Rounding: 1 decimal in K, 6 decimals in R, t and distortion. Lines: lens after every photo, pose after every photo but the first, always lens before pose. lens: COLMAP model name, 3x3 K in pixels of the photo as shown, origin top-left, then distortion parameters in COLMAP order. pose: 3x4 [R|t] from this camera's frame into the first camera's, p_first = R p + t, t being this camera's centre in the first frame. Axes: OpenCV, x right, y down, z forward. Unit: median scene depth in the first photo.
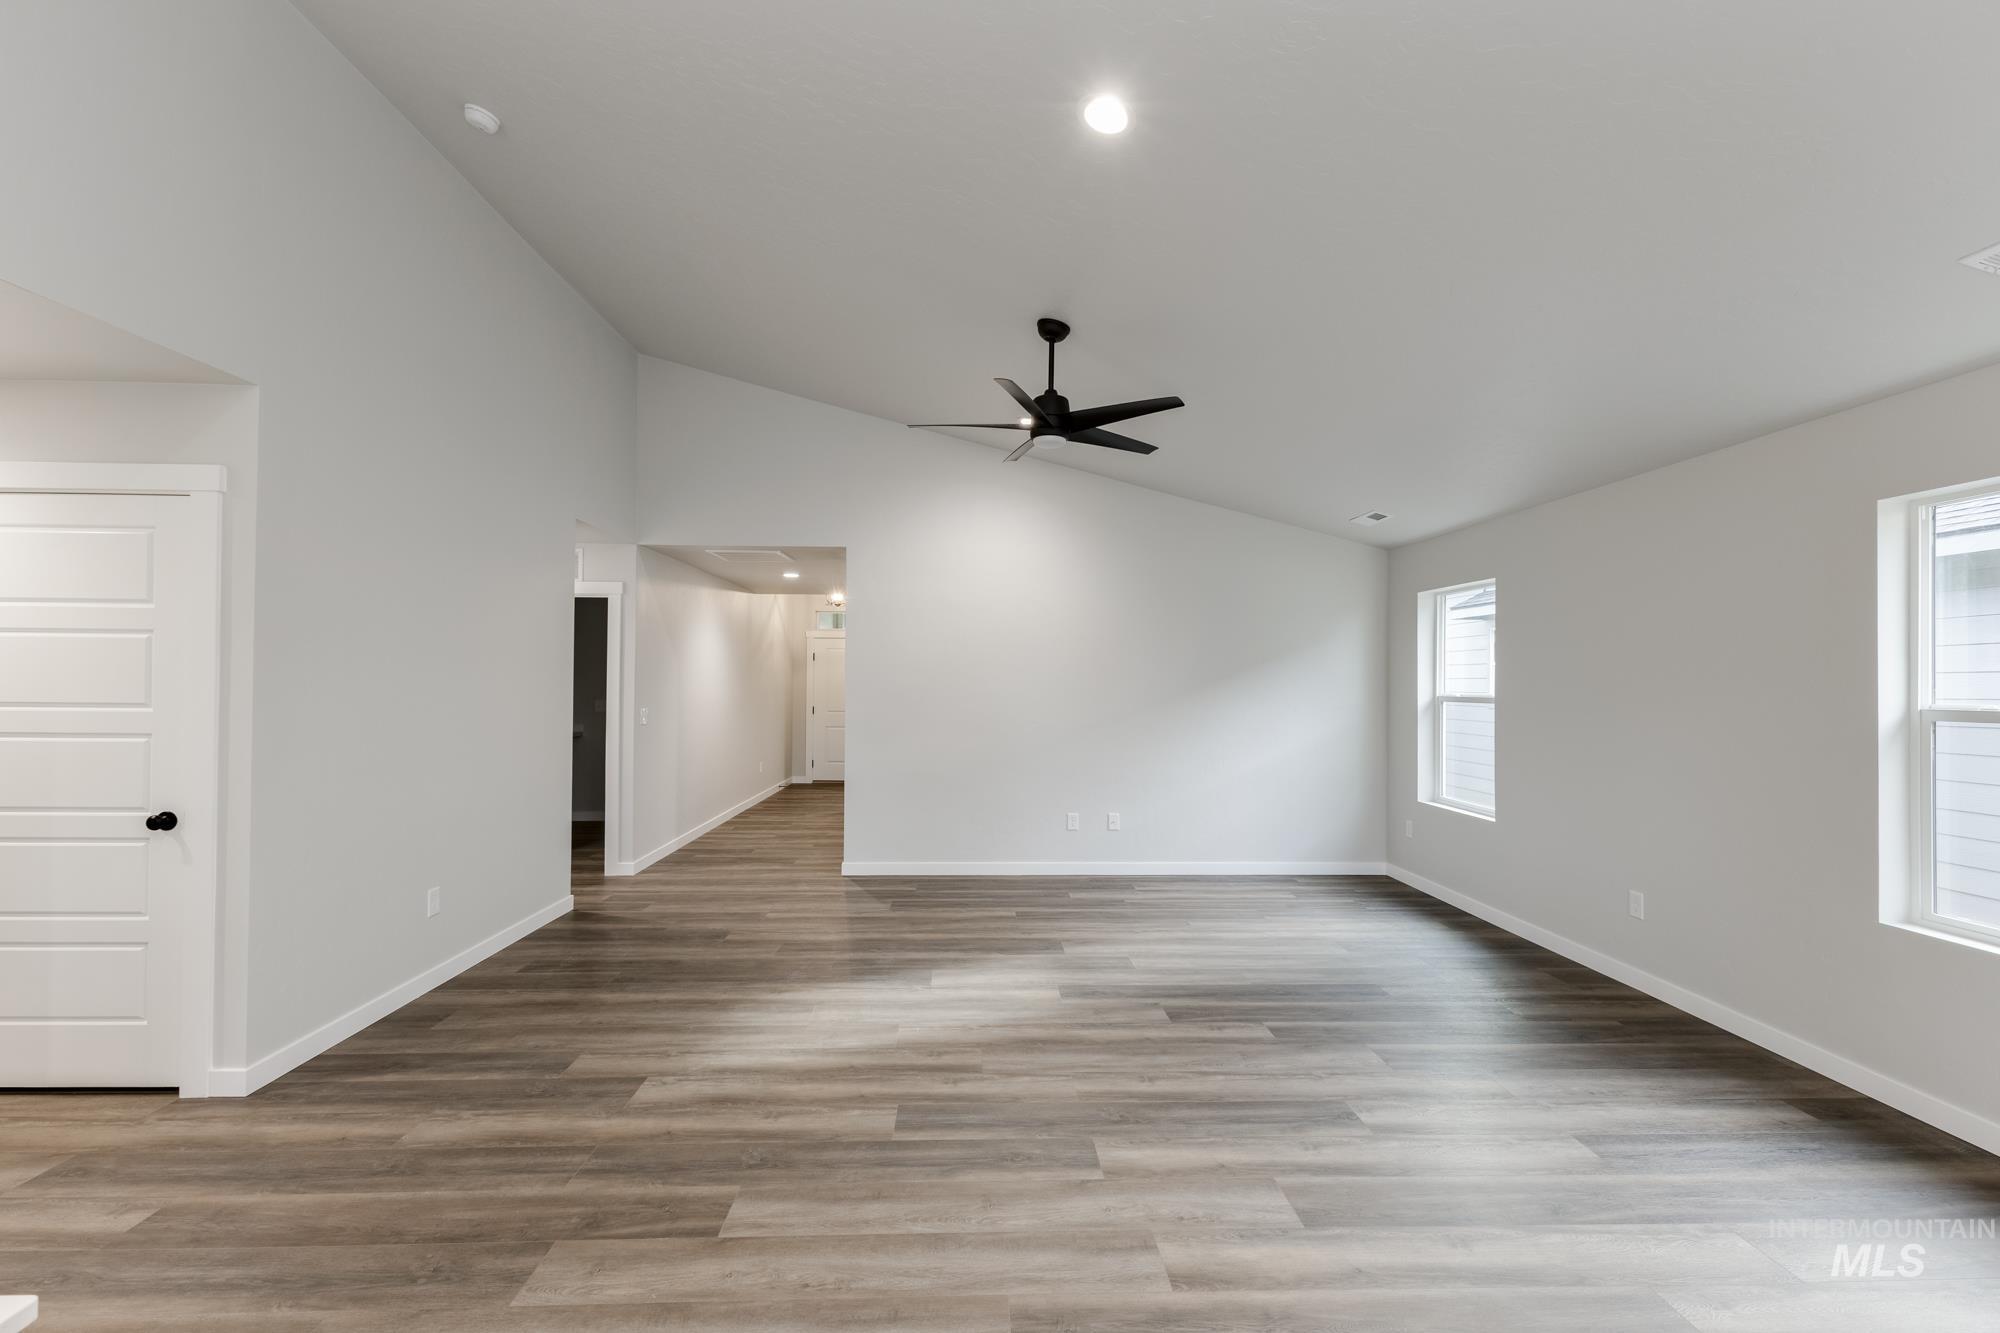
lens RADIAL K [[827.1, 0, 1000.0], [0, 827.1, 666.5], [0, 0, 1]] dist [0.002363, 0.000085]
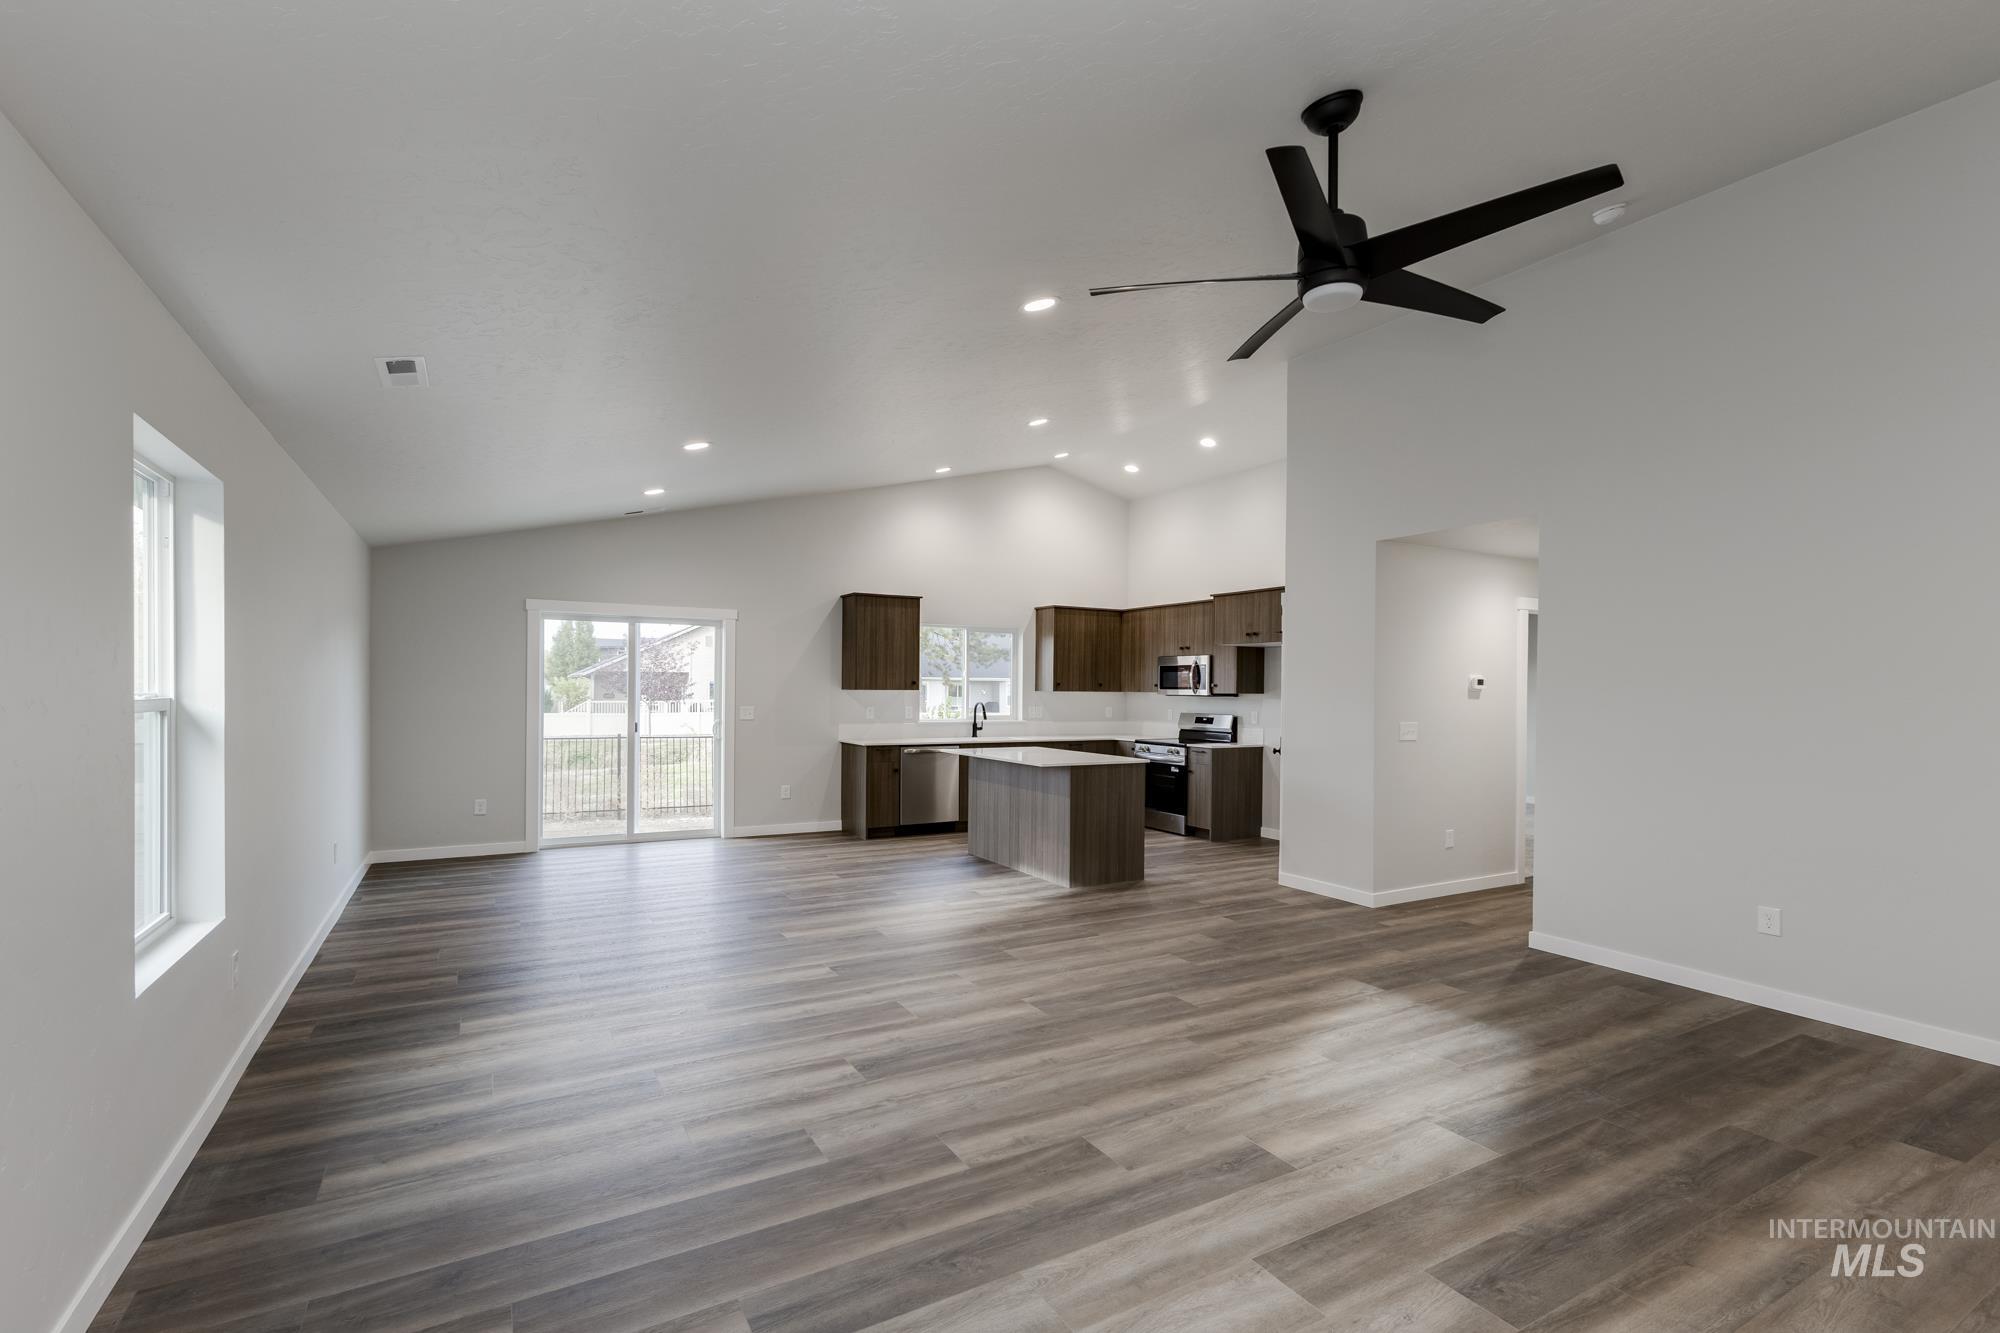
lens RADIAL K [[881.3, 0, 981.5], [0, 881.3, 680.7], [0, 0, 1]] dist [-0.001059, 0.000012]
pose [[-0.889148, -0.017968, -0.457267, 0.765895], [-0.004157, 0.999505, -0.031191, 0.068206], [0.457601, -0.025832, -0.888783, 1.967974]]
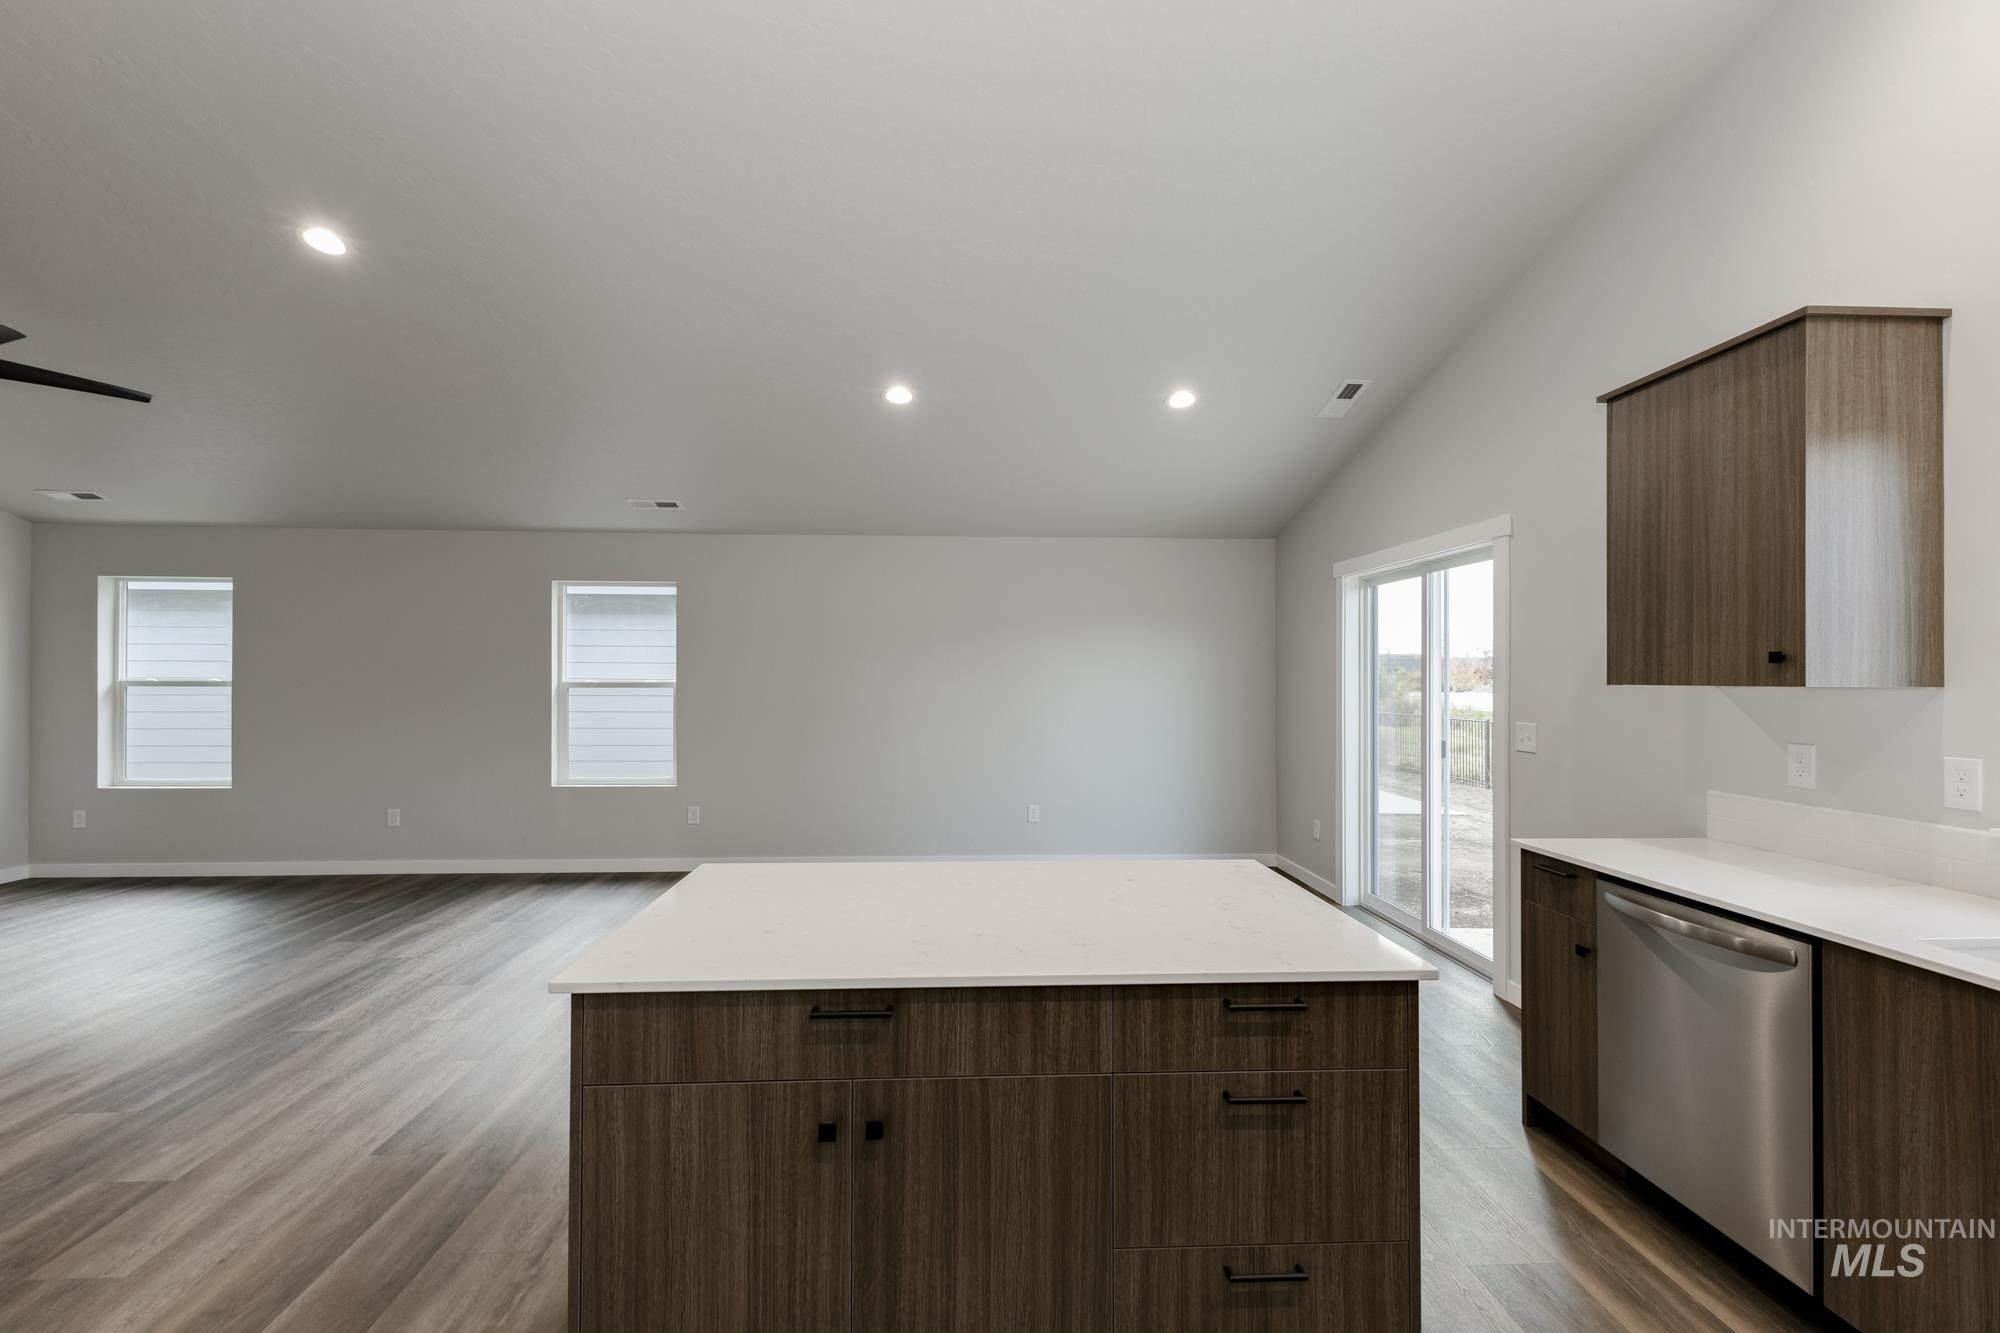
lens RADIAL K [[881.3, 0, 981.5], [0, 881.3, 680.7], [0, 0, 1]] dist [-0.001059, 0.000012]
pose [[-0.009373, -0.008176, 0.999923, -1.057856], [-0.023310, 0.999697, 0.007955, 0.015409], [-0.999684, -0.023234, -0.009561, 0.000061]]
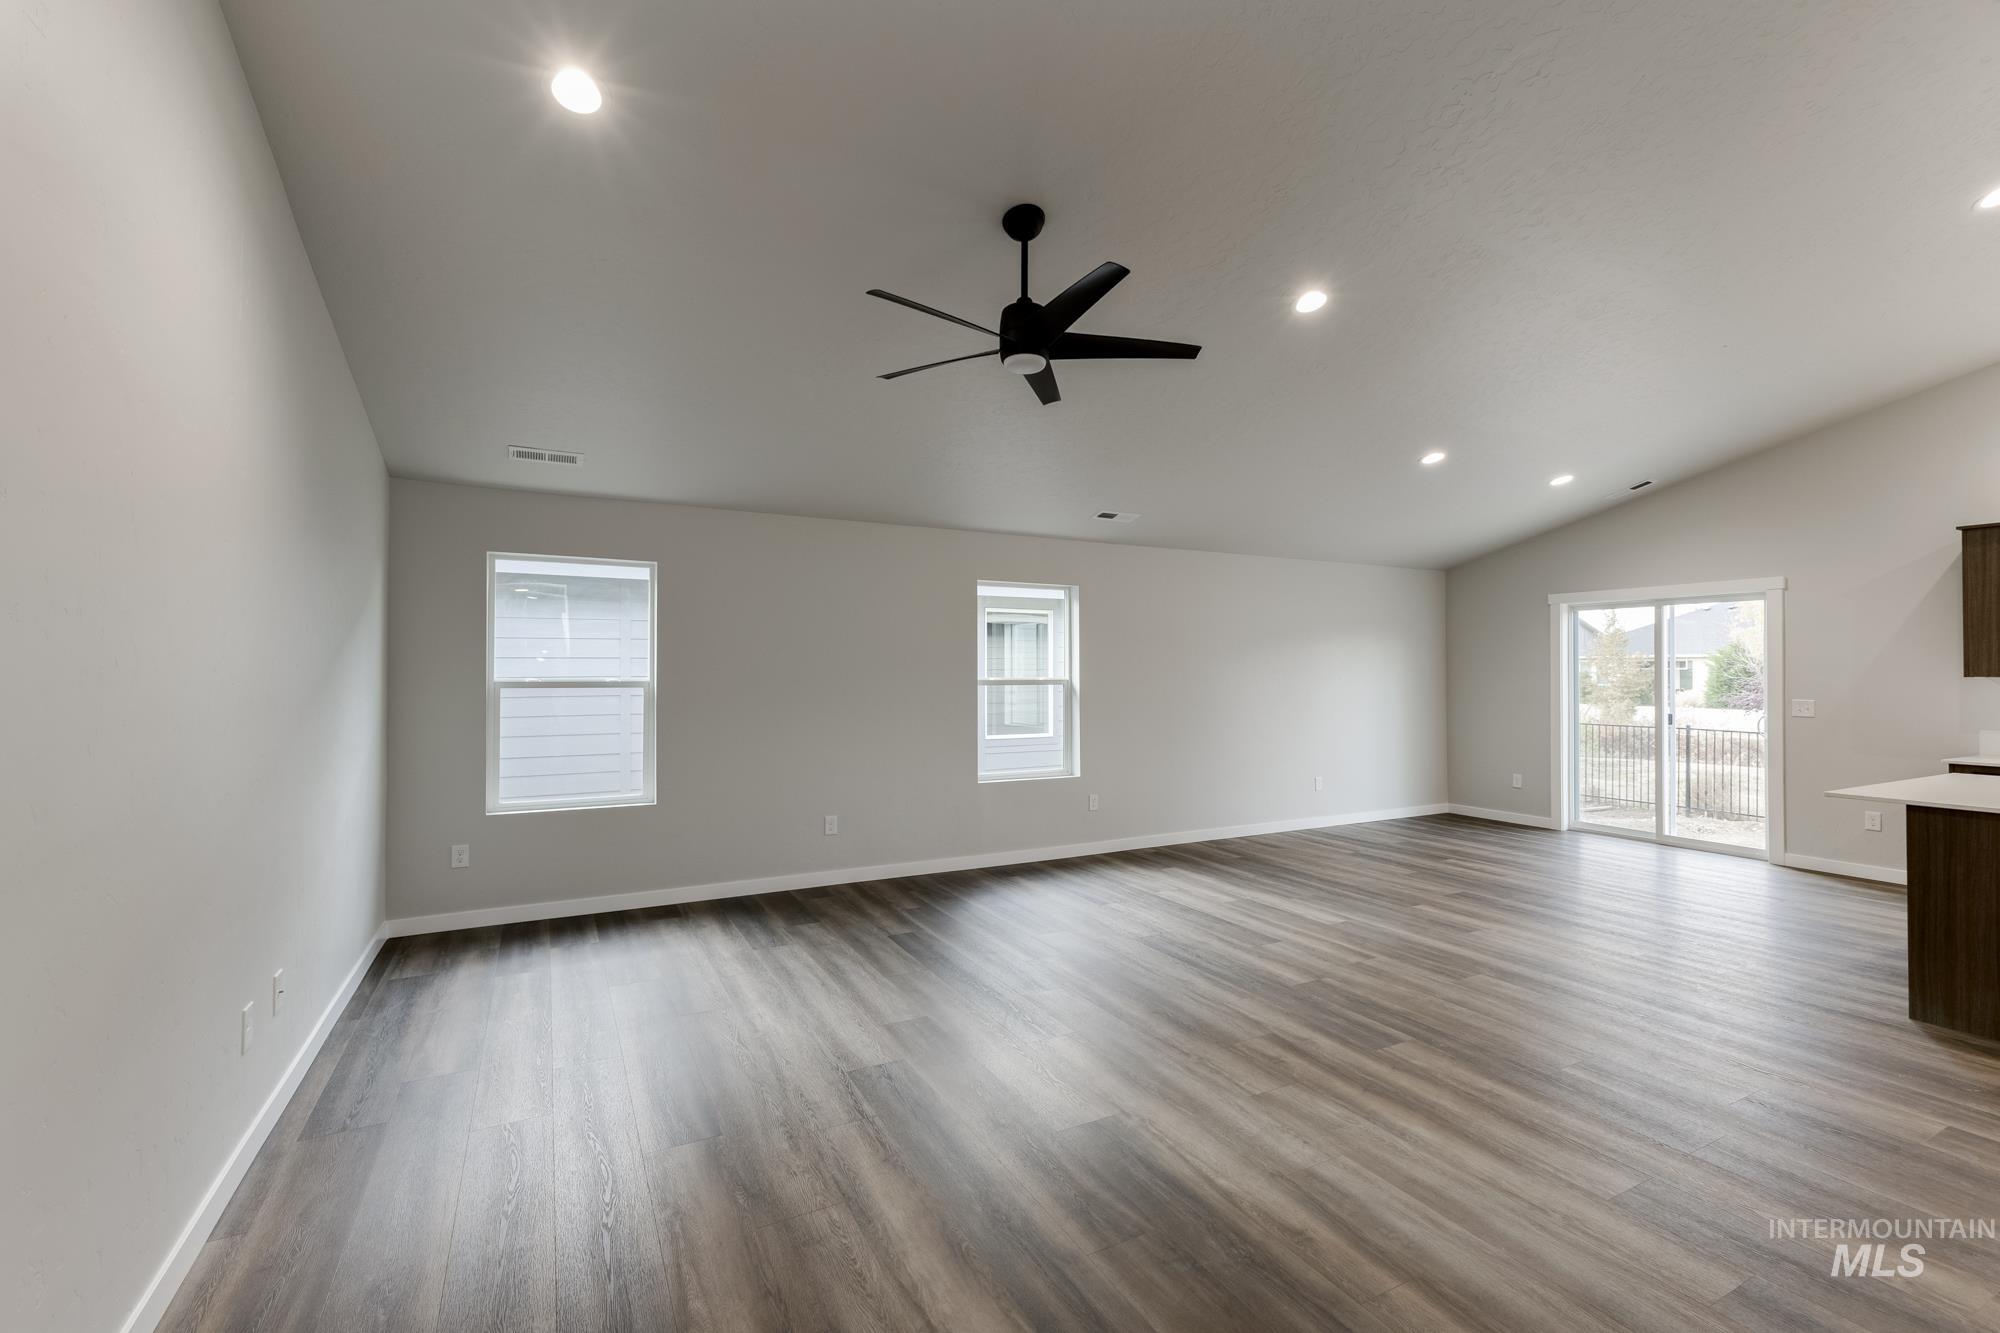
lens RADIAL K [[888.6, 0, 1000.0], [0, 888.6, 666.5], [0, 0, 1]] dist [-0.003808, -0.000571]
pose [[-0.430588, 0.002979, 0.902544, -0.911633], [-0.019954, 0.999719, -0.012820, 0.053183], [-0.902328, -0.023530, -0.430407, 1.860085]]
